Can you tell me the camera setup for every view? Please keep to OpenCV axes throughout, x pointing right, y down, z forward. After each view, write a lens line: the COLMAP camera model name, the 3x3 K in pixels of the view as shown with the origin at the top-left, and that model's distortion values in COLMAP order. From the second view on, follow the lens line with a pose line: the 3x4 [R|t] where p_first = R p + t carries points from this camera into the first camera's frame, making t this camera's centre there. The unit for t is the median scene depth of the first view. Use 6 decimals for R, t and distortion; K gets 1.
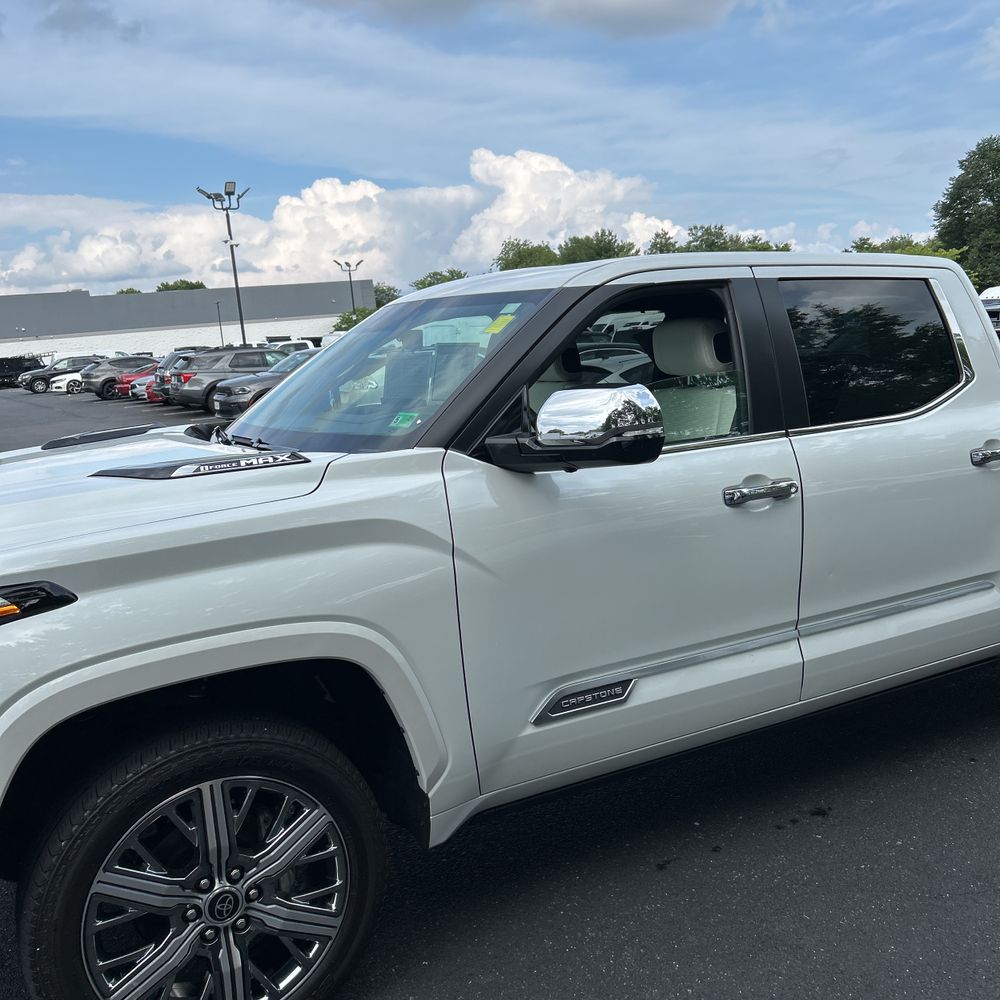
lens RADIAL K [[1038.4, 0, 502.4], [0, 1038.4, 477.8], [0, 0, 1]] dist [0.044294, -0.056281]
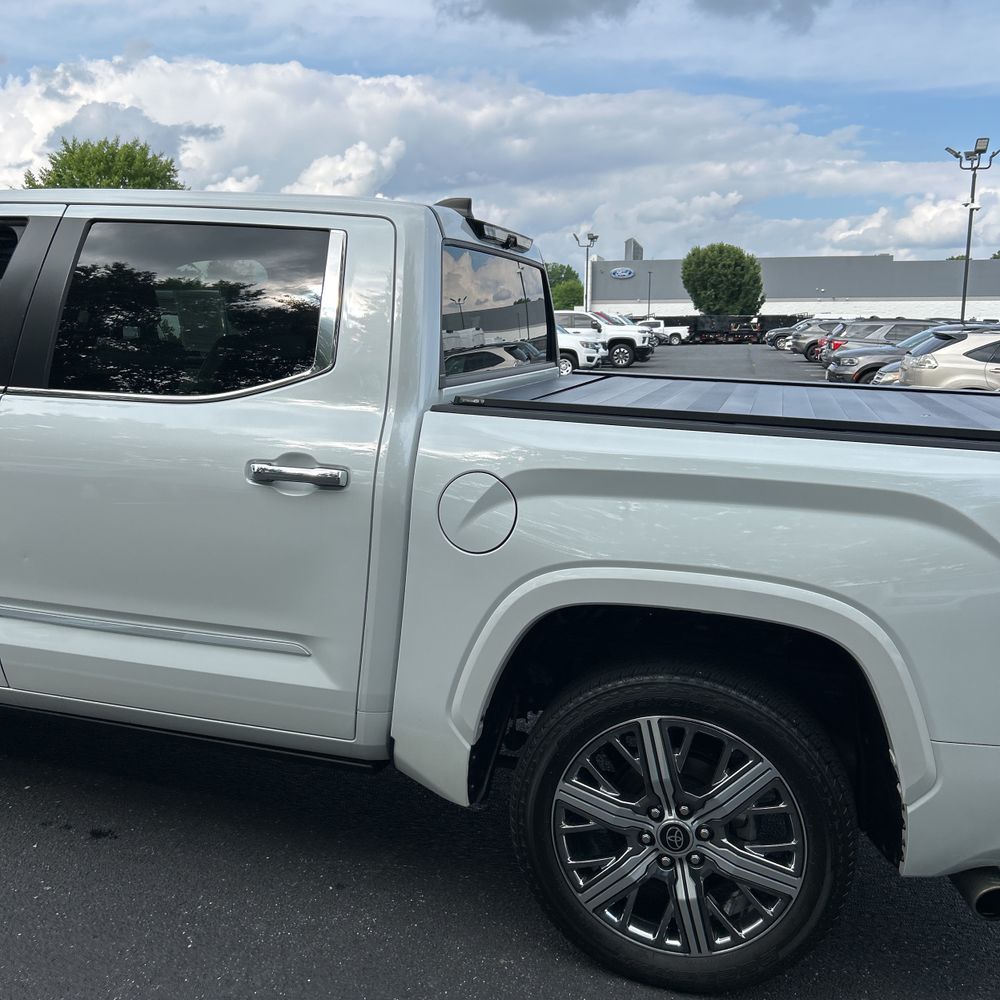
lens RADIAL K [[1038.4, 0, 502.4], [0, 1038.4, 477.8], [0, 0, 1]] dist [0.044294, -0.056281]
pose [[0.710455, 0.186418, -0.678604, 0.113972], [-0.165285, 0.981505, 0.096585, -0.011909], [0.684058, 0.043544, 0.728127, 0.060549]]
